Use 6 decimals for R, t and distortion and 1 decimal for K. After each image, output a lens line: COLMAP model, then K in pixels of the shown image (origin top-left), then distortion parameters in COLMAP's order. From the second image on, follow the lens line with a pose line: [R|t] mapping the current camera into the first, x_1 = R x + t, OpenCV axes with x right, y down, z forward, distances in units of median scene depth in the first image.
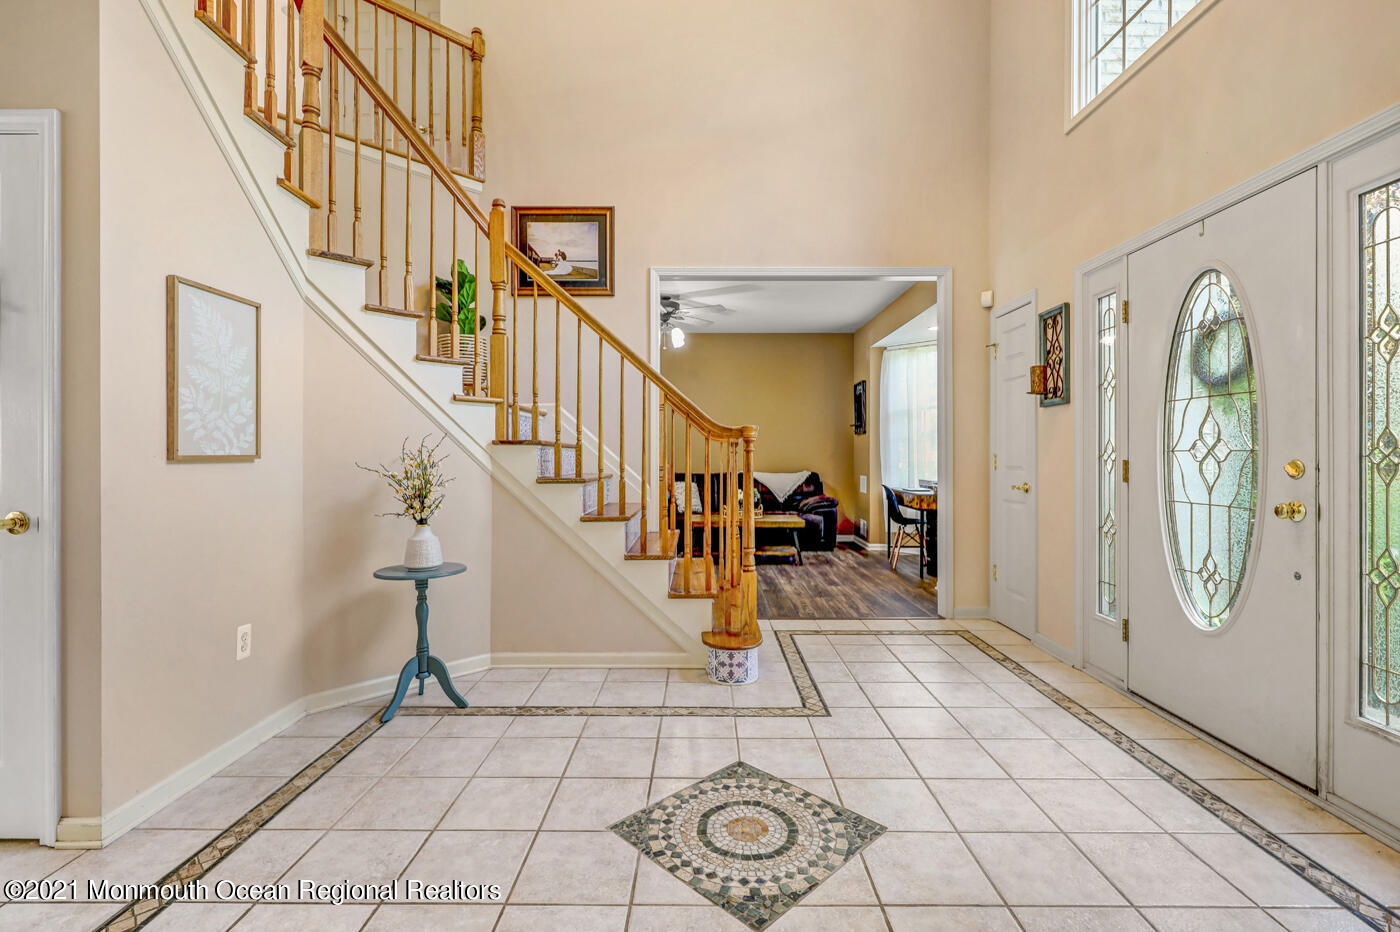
lens RADIAL K [[634.9, 0, 698.5], [0, 634.9, 457.2], [0, 0, 1]] dist [0.002027, -0.000075]
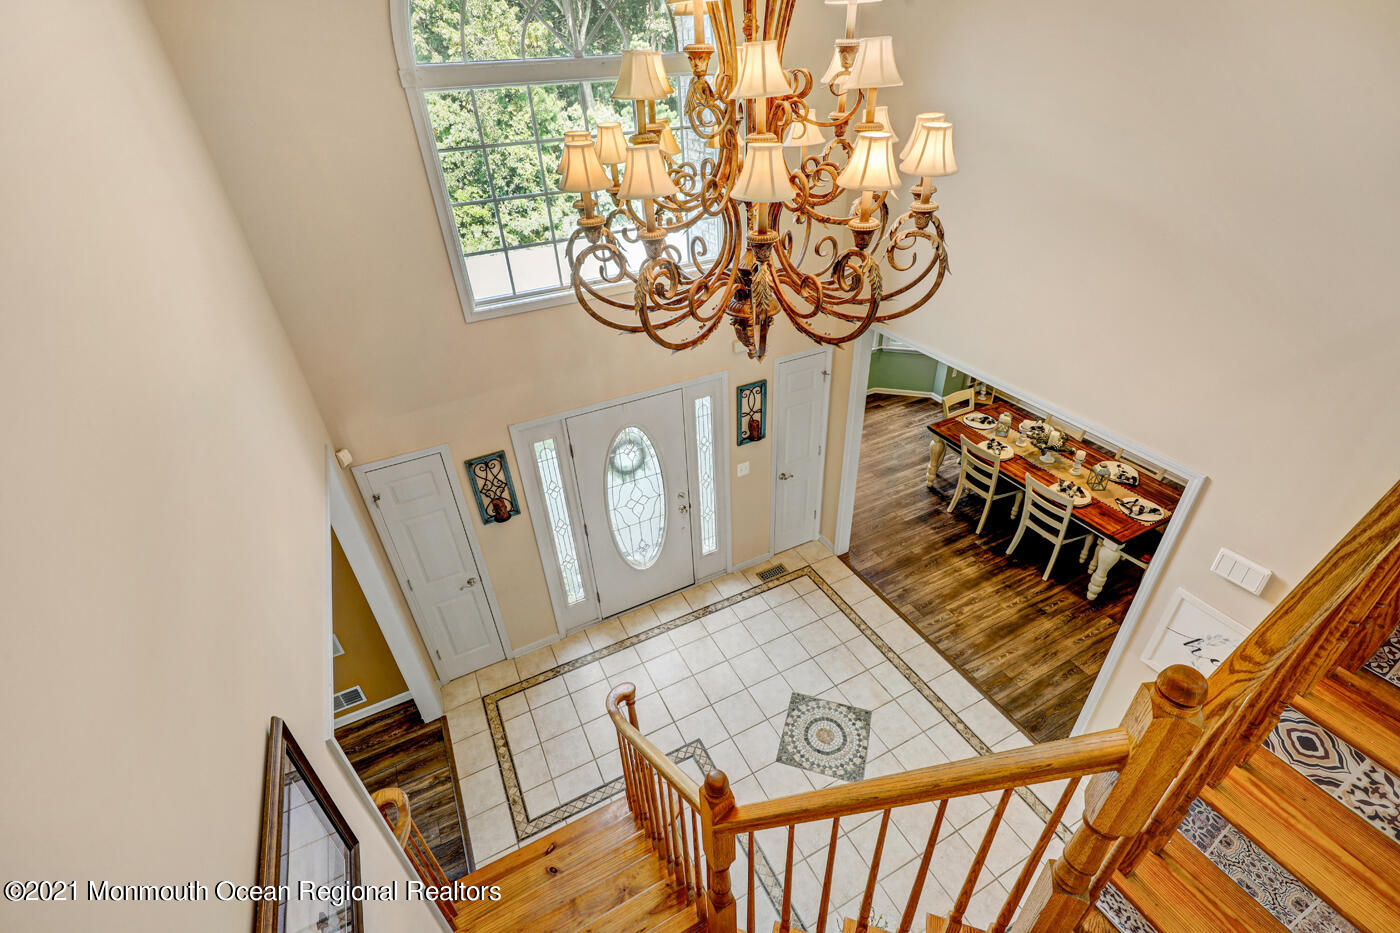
lens RADIAL K [[634.9, 0, 698.5], [0, 634.9, 457.7], [0, 0, 1]] dist [0.002027, -0.000075]
pose [[-0.456579, -0.463976, 0.759119, -0.730952], [0.045852, 0.839841, 0.540892, -1.141832], [-0.888501, 0.281767, -0.362180, 1.396925]]
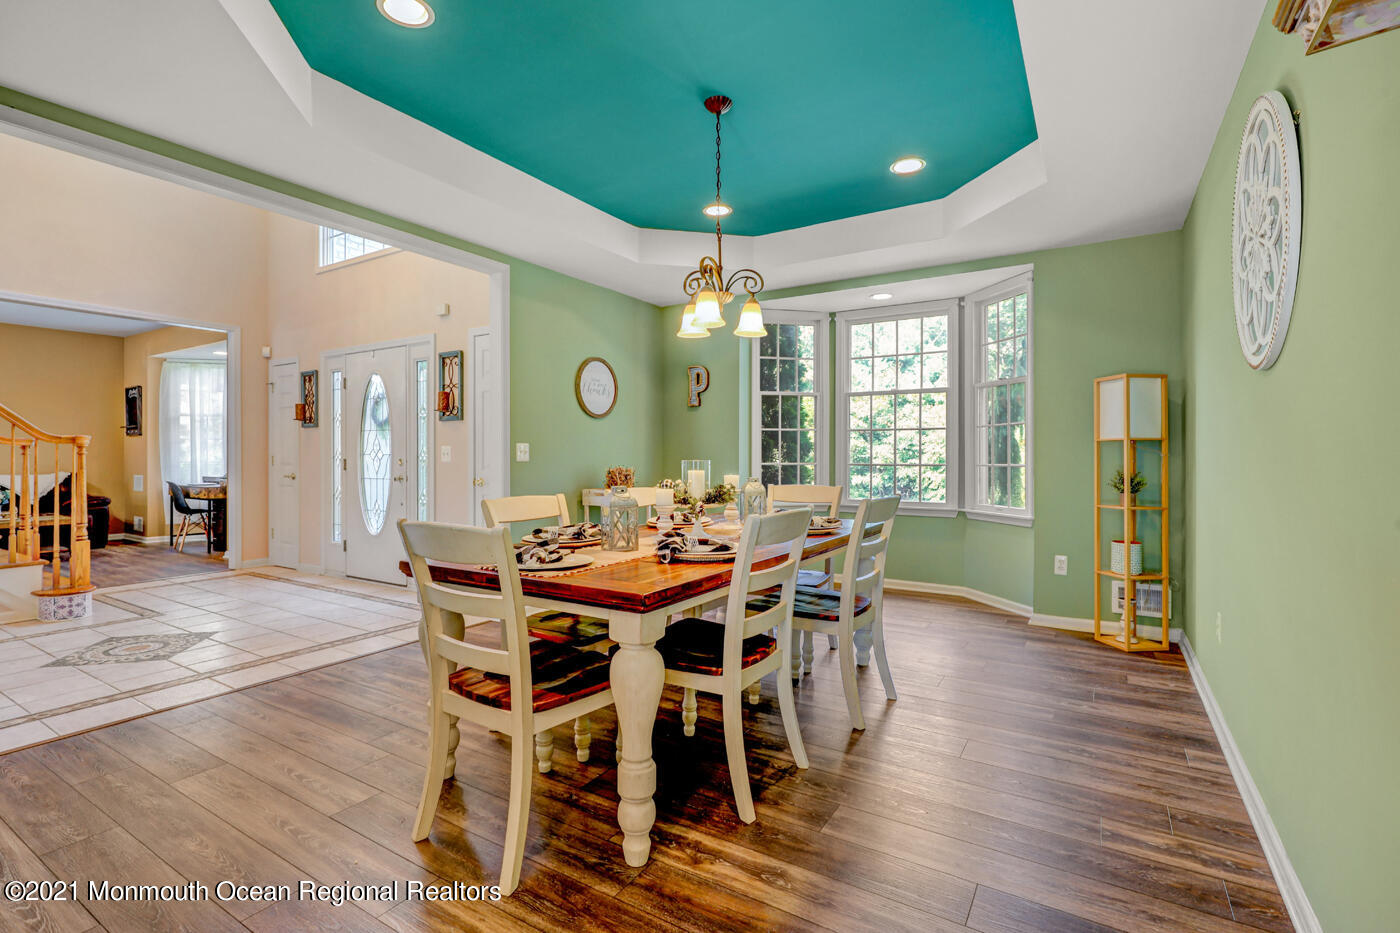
lens RADIAL K [[641.7, 0, 699.4], [0, 641.7, 461.2], [0, 0, 1]] dist [-0.005364, 0.000000]
pose [[0.520443, -0.007051, 0.853867, -0.487781], [-0.000335, 0.999964, 0.008461, -0.006999], [-0.853896, -0.004690, 0.520422, -1.052467]]
